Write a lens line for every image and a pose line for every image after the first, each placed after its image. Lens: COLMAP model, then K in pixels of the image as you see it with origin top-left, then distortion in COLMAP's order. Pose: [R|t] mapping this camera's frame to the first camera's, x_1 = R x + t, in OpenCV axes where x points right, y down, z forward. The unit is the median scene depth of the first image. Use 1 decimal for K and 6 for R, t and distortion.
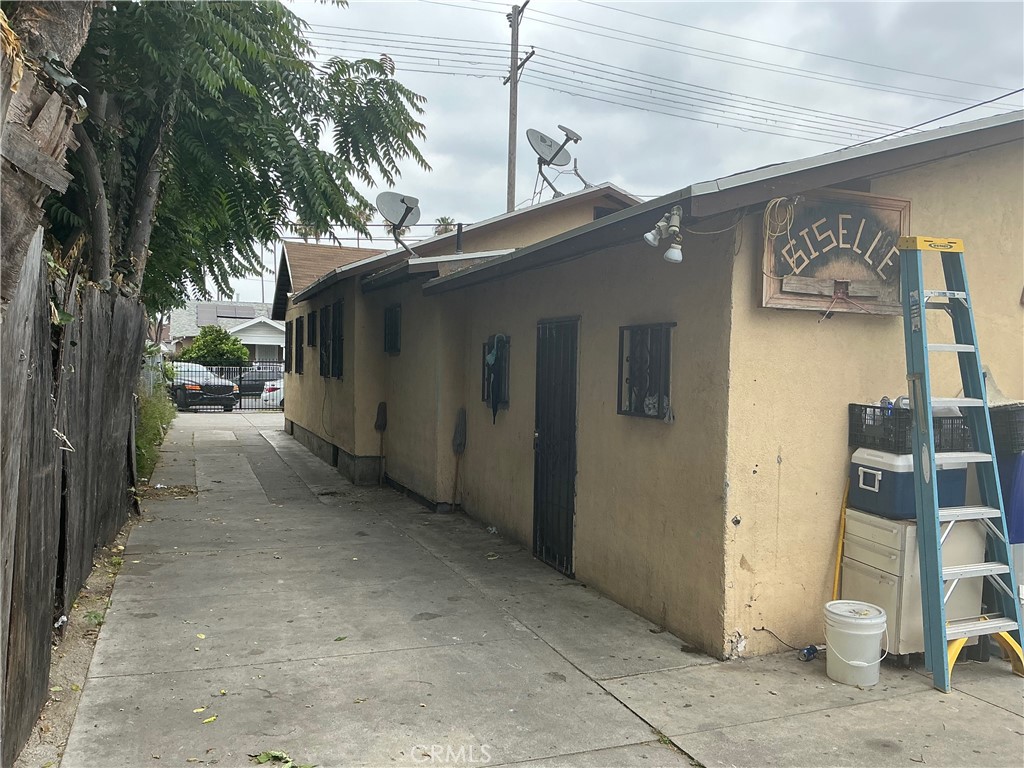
lens RADIAL K [[847.8, 0, 514.5], [0, 847.8, 384.1], [0, 0, 1]] dist [0.130339, -0.255472]
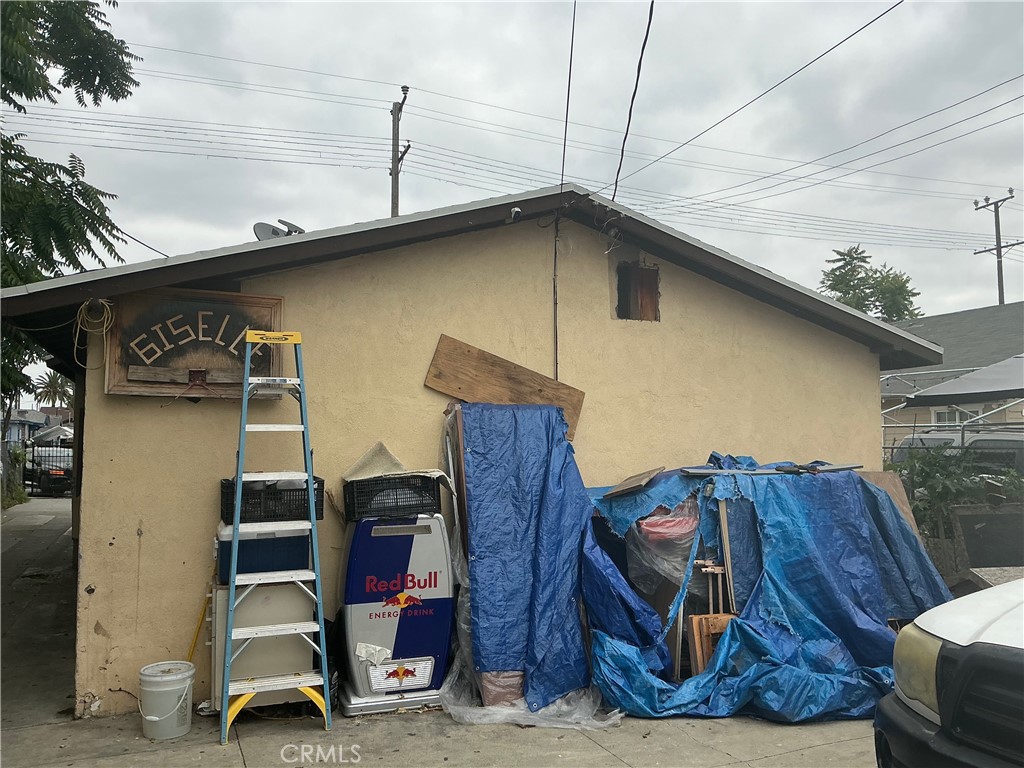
lens RADIAL K [[847.8, 0, 514.5], [0, 847.8, 384.1], [0, 0, 1]] dist [0.130339, -0.255472]
pose [[0.999475, -0.014919, 0.028765, 0.760779], [0.017468, 0.995743, -0.090501, 0.007638], [-0.027293, 0.090956, 0.995481, -0.128103]]
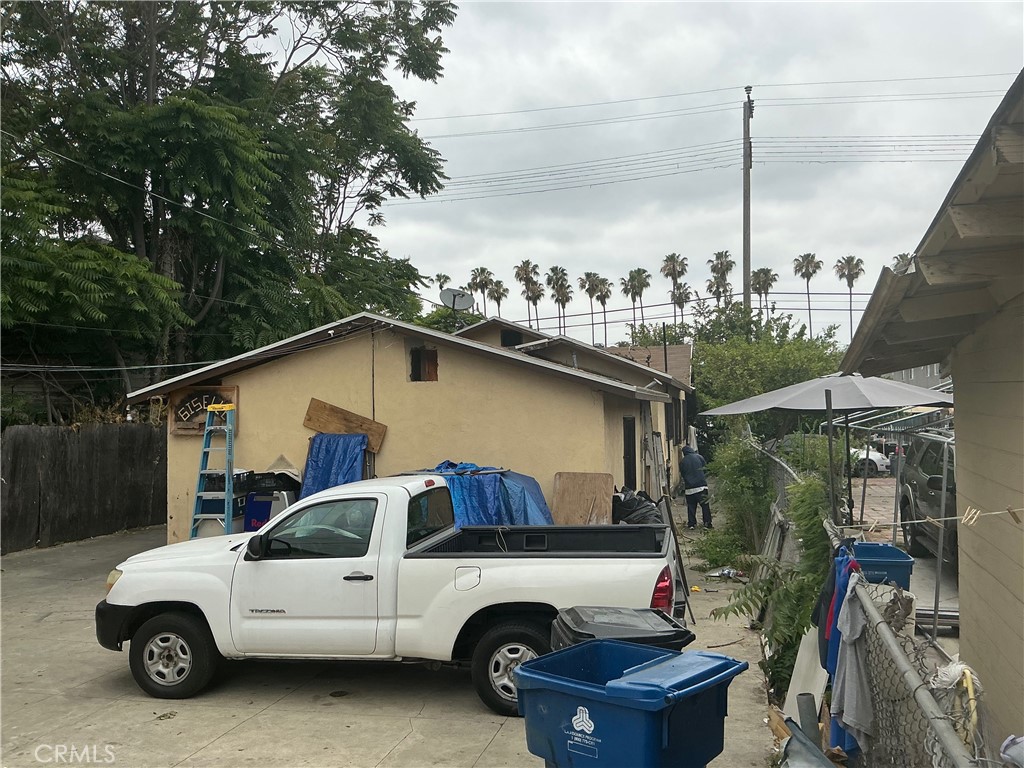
lens RADIAL K [[847.8, 0, 514.5], [0, 847.8, 384.1], [0, 0, 1]] dist [0.130339, -0.255472]
pose [[0.822917, -0.046451, -0.566260, 2.552739], [0.015576, 0.998122, -0.059241, -0.068365], [0.567949, 0.039930, 0.822095, -0.547123]]
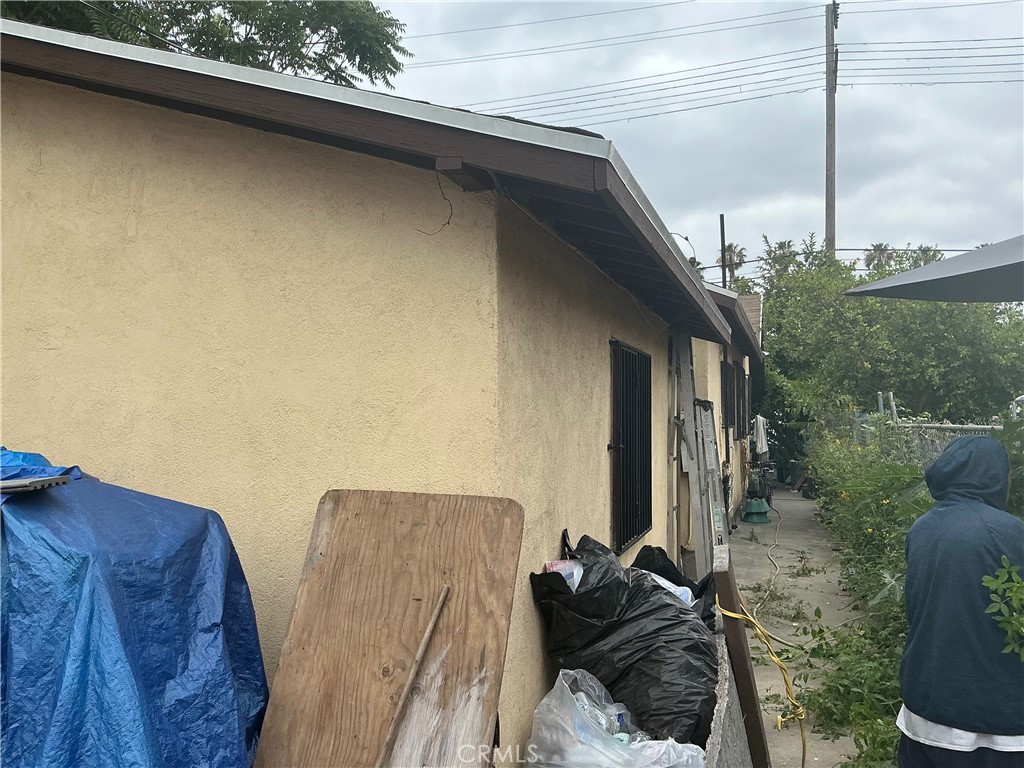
lens RADIAL K [[847.8, 0, 514.5], [0, 847.8, 384.1], [0, 0, 1]] dist [0.130339, -0.255472]
pose [[0.787504, -0.040082, -0.615005, 1.853262], [0.000534, 0.997927, -0.064355, -0.003703], [0.616310, 0.050352, 0.785892, 0.967840]]
